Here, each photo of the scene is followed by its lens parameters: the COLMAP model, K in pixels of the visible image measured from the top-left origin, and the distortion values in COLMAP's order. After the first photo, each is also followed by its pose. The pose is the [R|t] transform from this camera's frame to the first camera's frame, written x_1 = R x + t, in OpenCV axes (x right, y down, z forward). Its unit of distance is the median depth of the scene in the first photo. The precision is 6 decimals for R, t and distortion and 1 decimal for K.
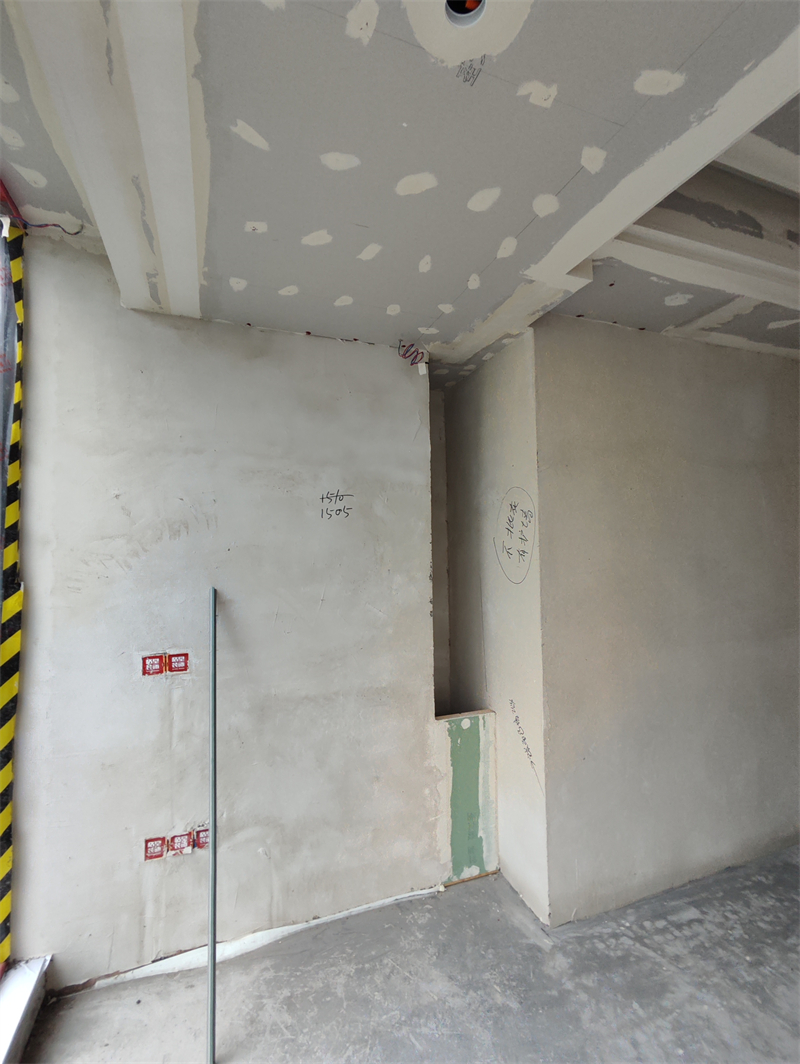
lens RADIAL K [[505.3, 0, 400.0], [0, 505.3, 532.0], [0, 0, 1]] dist [0.001062, 0.001387]
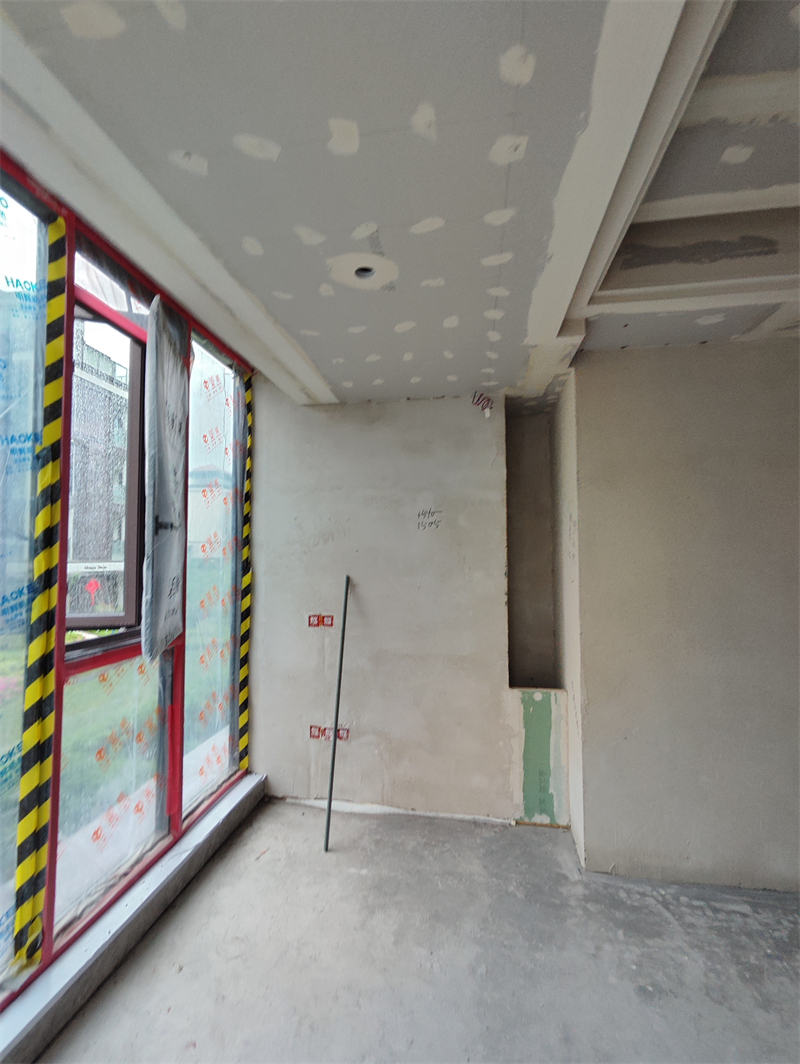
lens RADIAL K [[478.8, 0, 353.8], [0, 478.8, 534.6], [0, 0, 1]] dist [-0.005090, -0.000236]
pose [[0.847602, -0.006981, -0.530586, 0.428409], [0.009661, 0.999951, 0.002277, -0.018245], [0.530544, -0.007056, 0.847628, -0.235674]]
